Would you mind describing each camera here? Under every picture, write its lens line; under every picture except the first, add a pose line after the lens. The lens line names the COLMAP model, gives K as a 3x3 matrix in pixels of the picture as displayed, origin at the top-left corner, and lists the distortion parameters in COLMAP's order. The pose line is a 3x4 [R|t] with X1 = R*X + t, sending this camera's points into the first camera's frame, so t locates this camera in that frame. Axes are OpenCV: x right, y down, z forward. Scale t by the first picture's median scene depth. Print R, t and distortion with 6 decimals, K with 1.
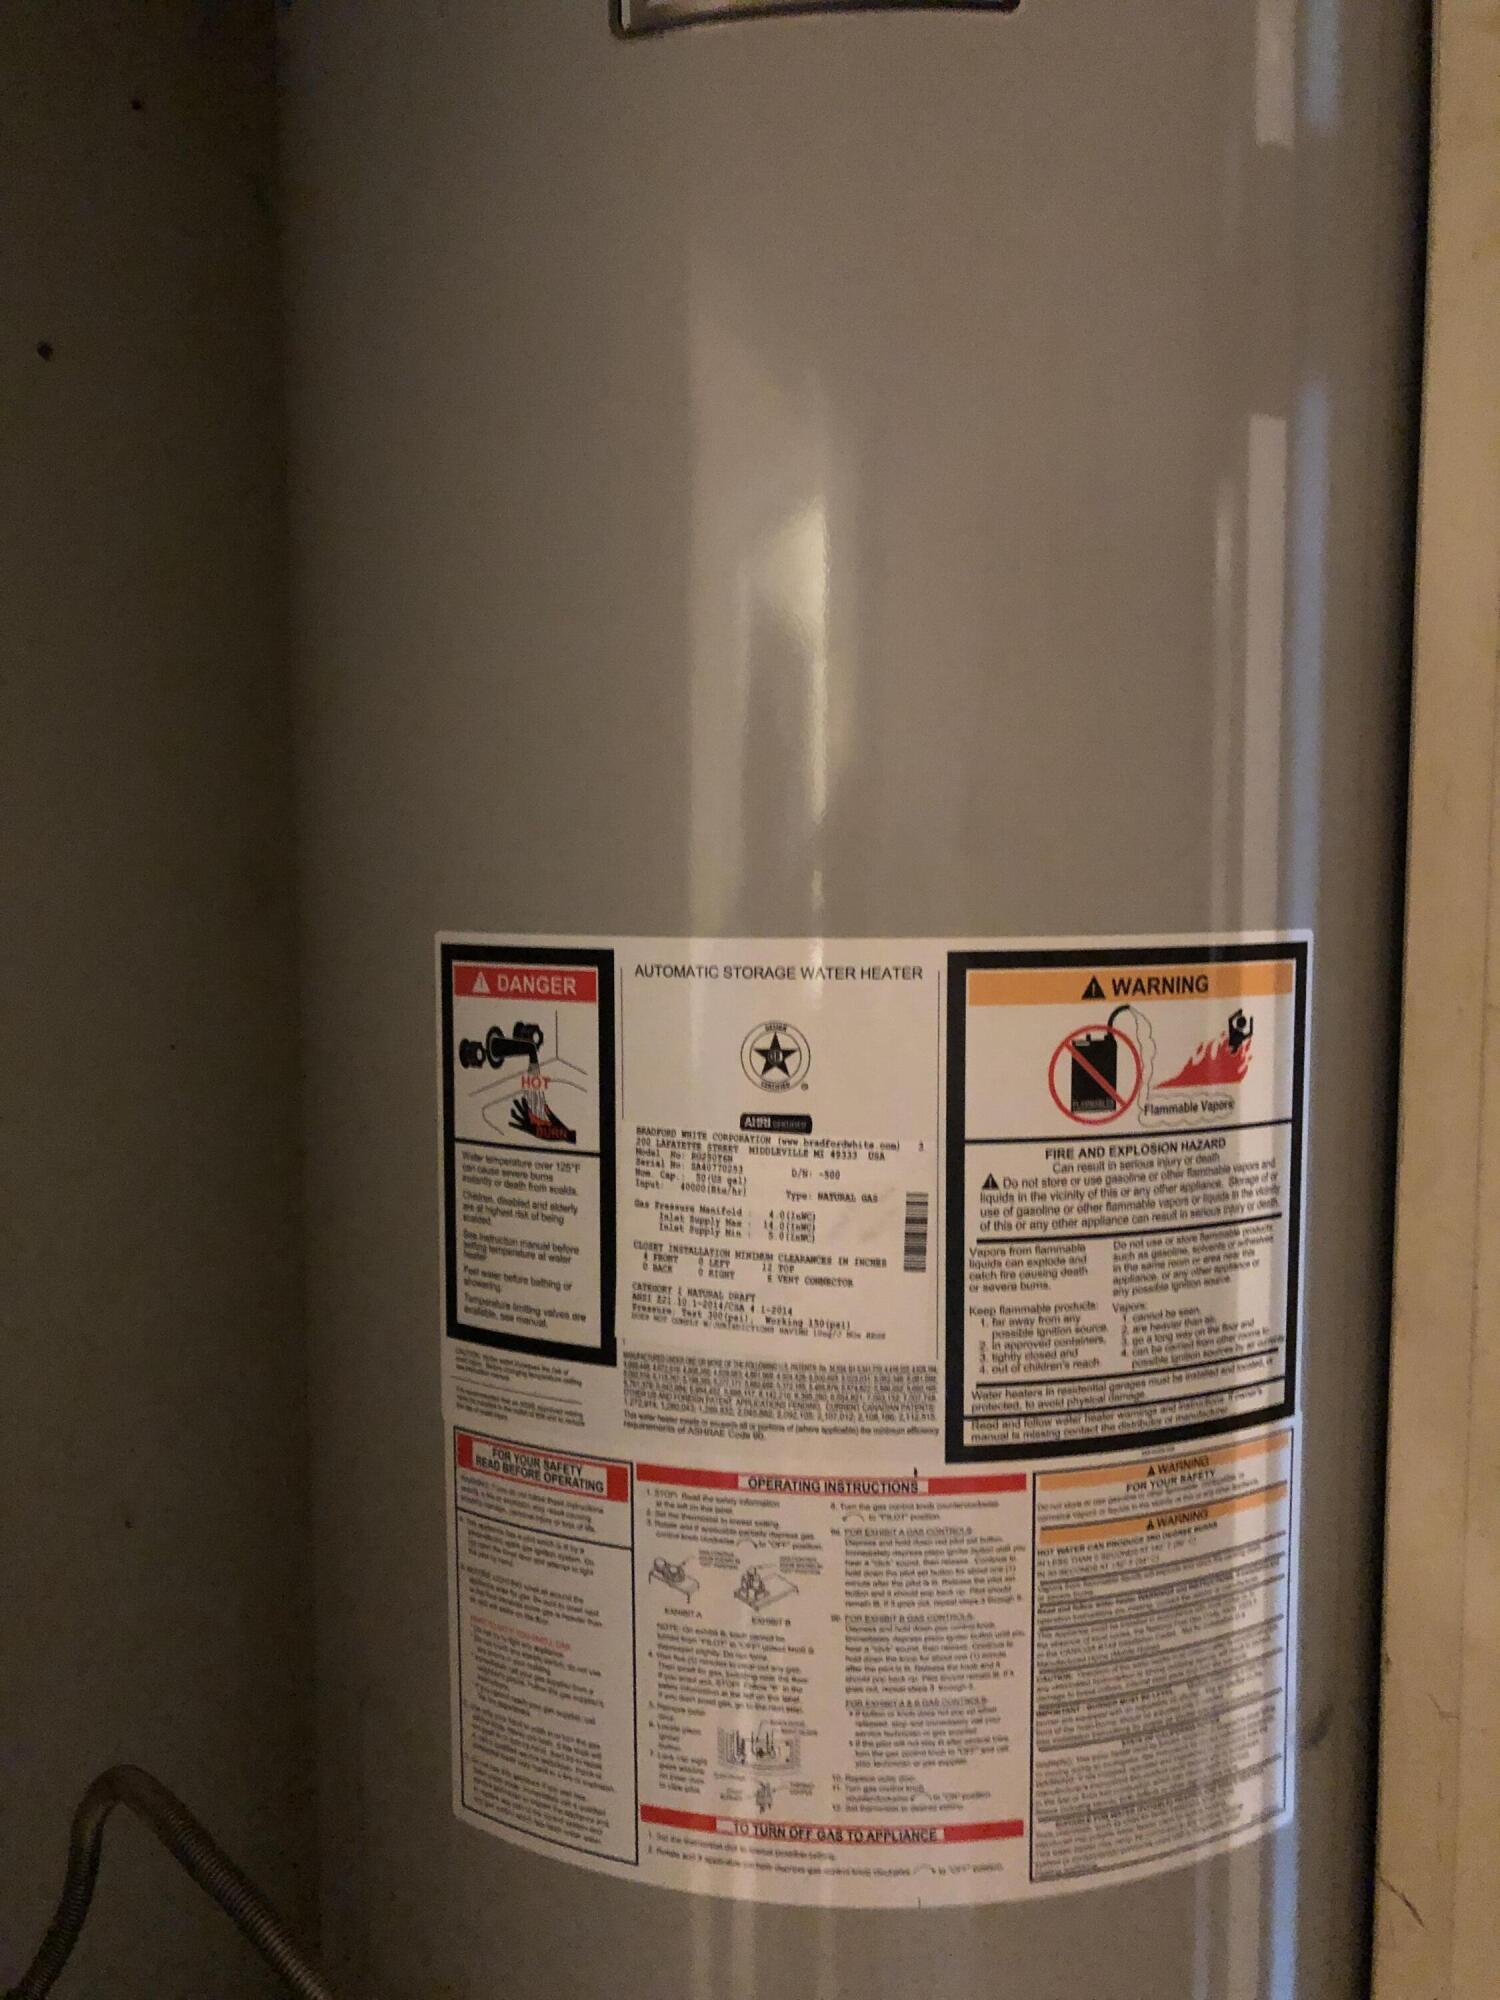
lens RADIAL K [[1620.9, 0, 750.0], [0, 1620.9, 1000.0], [0, 0, 1]] dist [0.008662, 0.010203]
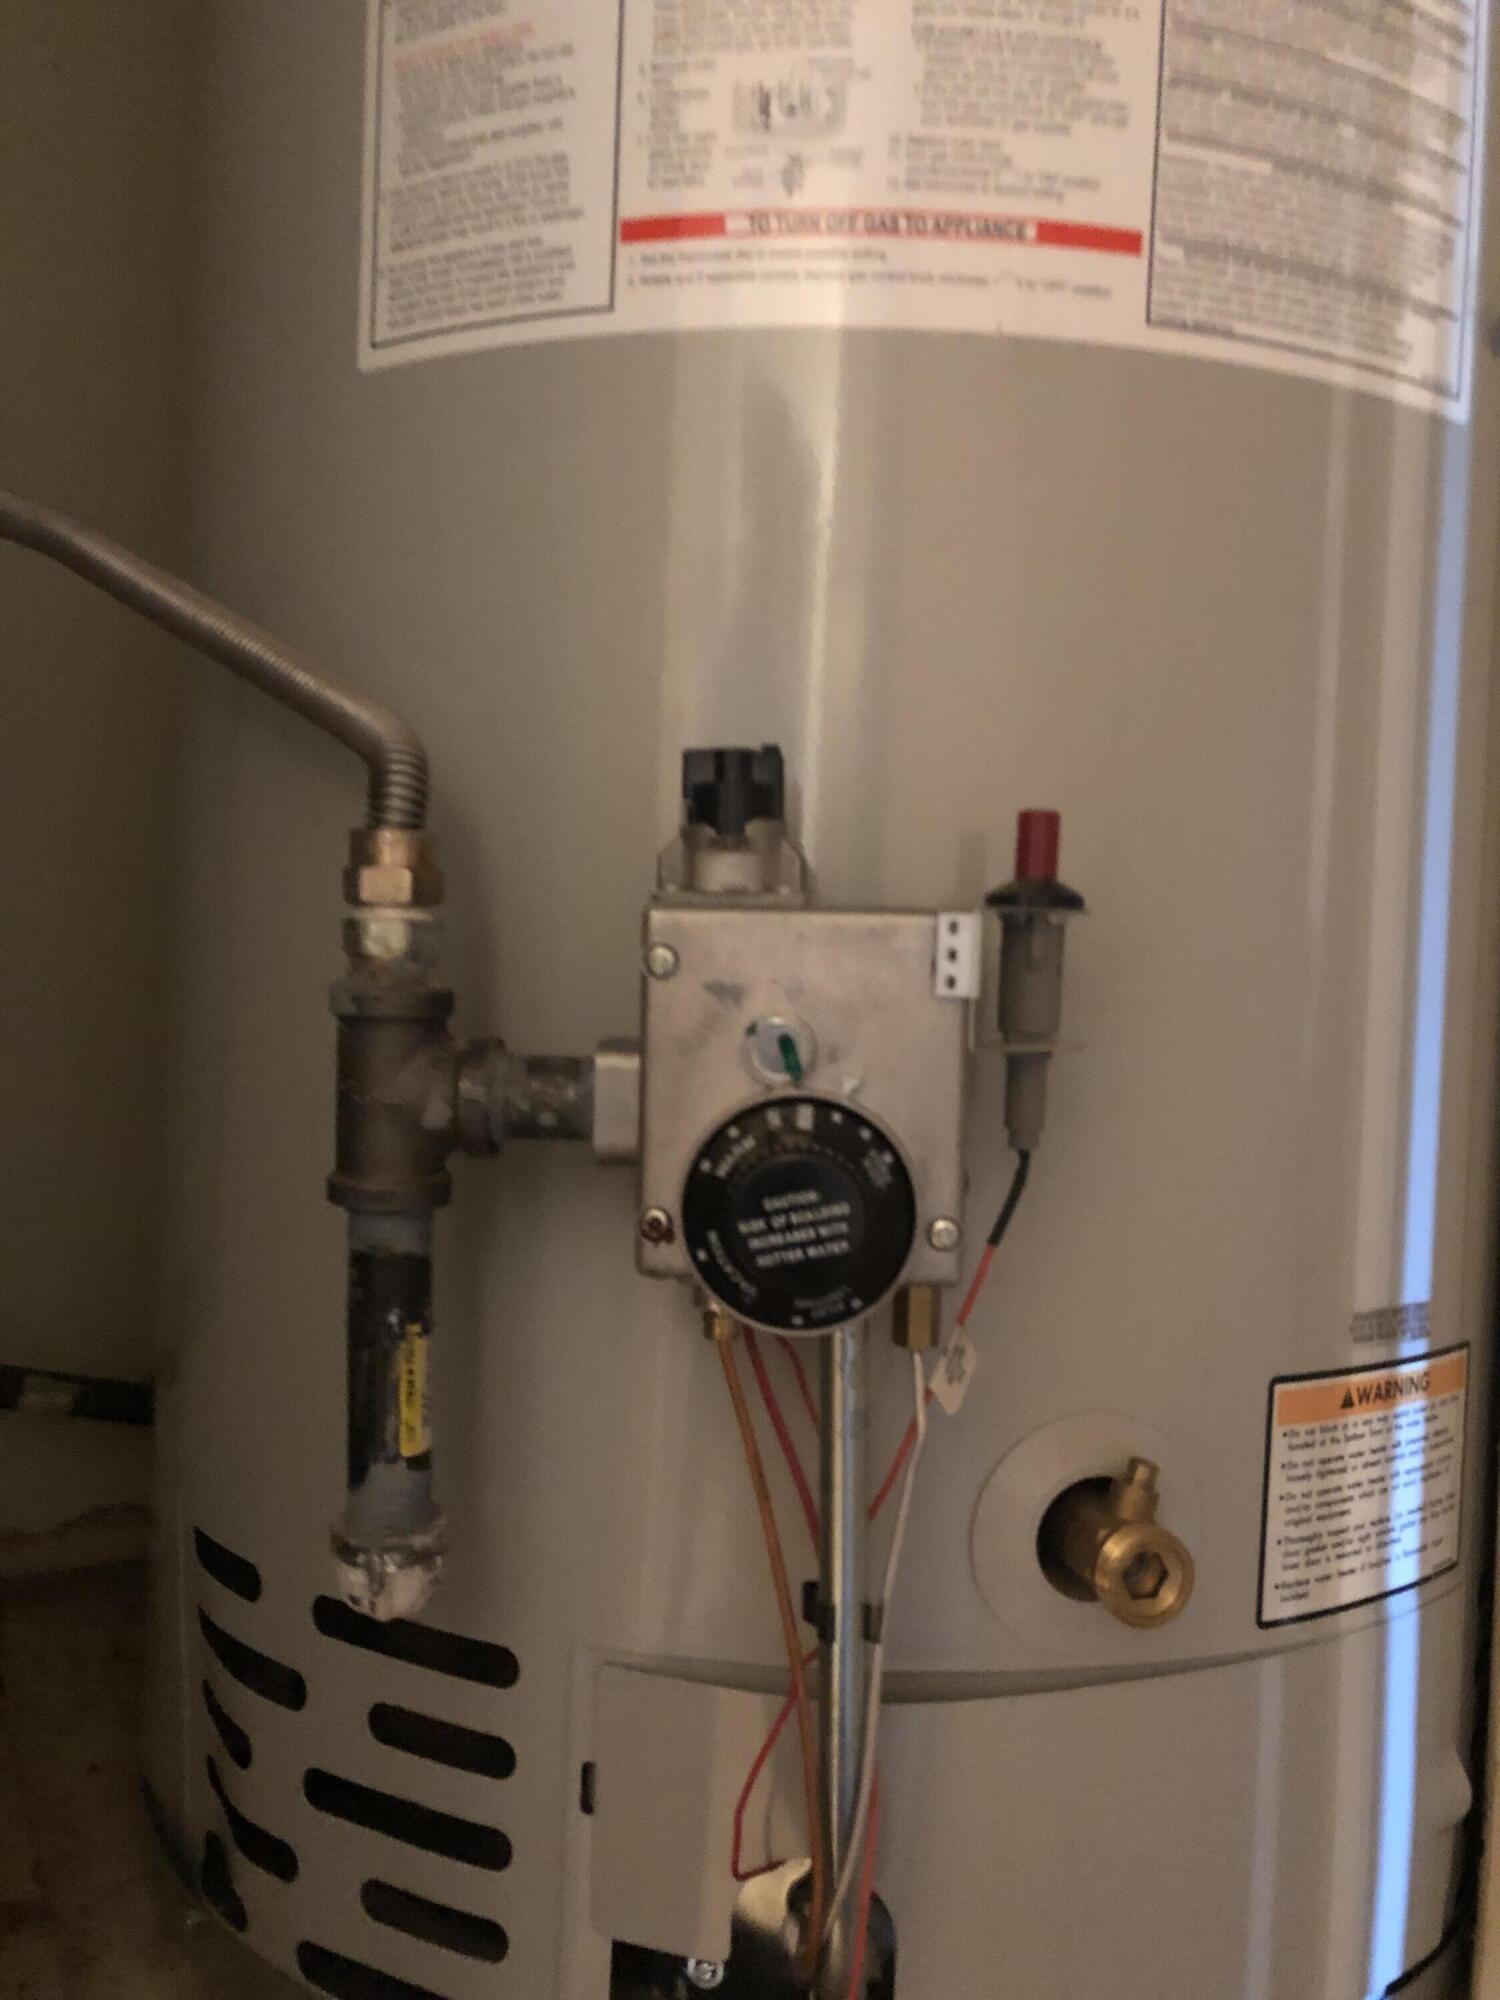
lens RADIAL K [[1620.9, 0, 750.0], [0, 1620.9, 1000.0], [0, 0, 1]] dist [0.008662, 0.010203]
pose [[0.997778, 0.045769, 0.048417, -0.029210], [-0.042729, 0.997157, -0.062058, 0.908125], [-0.051120, 0.059852, 0.996897, 0.295927]]
